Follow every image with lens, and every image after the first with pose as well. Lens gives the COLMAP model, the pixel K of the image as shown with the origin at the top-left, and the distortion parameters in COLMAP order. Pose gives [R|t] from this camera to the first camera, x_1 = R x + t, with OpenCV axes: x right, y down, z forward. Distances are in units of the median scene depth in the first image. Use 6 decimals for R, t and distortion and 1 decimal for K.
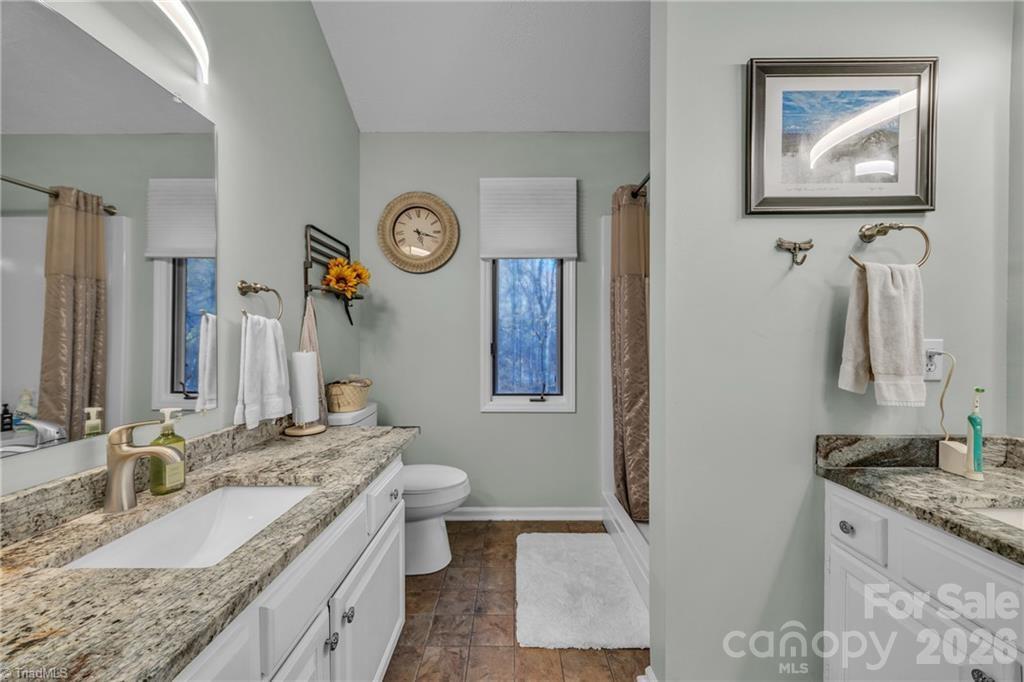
lens RADIAL K [[396.4, 0, 513.1], [0, 396.4, 341.6], [0, 0, 1]] dist [-0.001630, 0.000110]
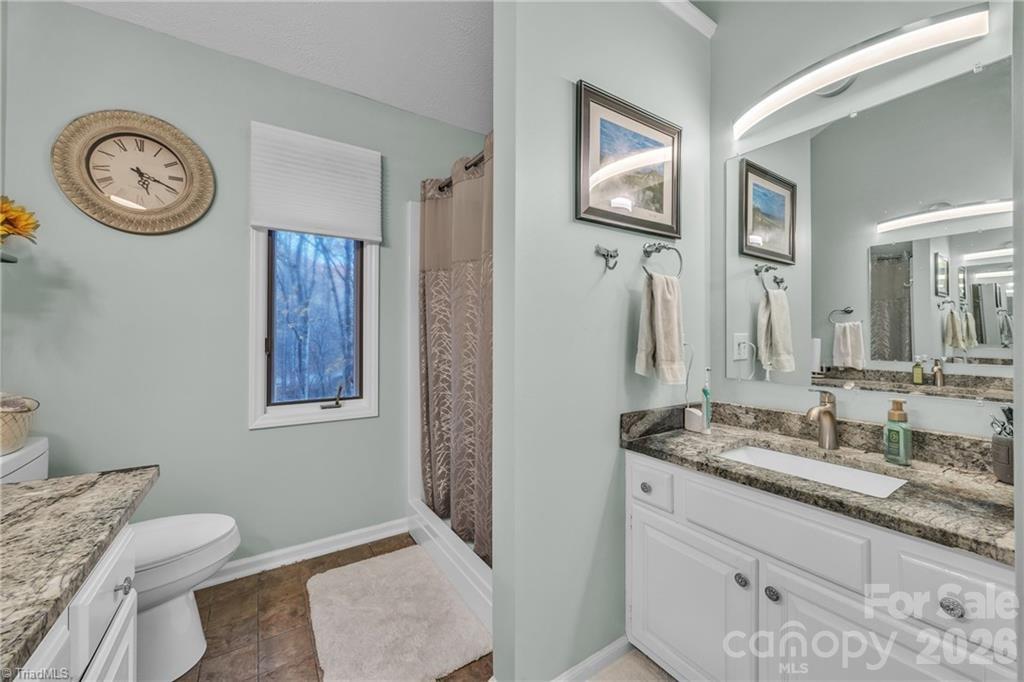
lens RADIAL K [[396.4, 0, 515.6], [0, 396.4, 331.2], [0, 0, 1]] dist [-0.001630, 0.000110]
pose [[0.832122, 0.008999, 0.554519, -0.112976], [0.000758, 0.999849, -0.017364, 0.006215], [-0.554592, 0.014869, 0.831990, 0.132237]]
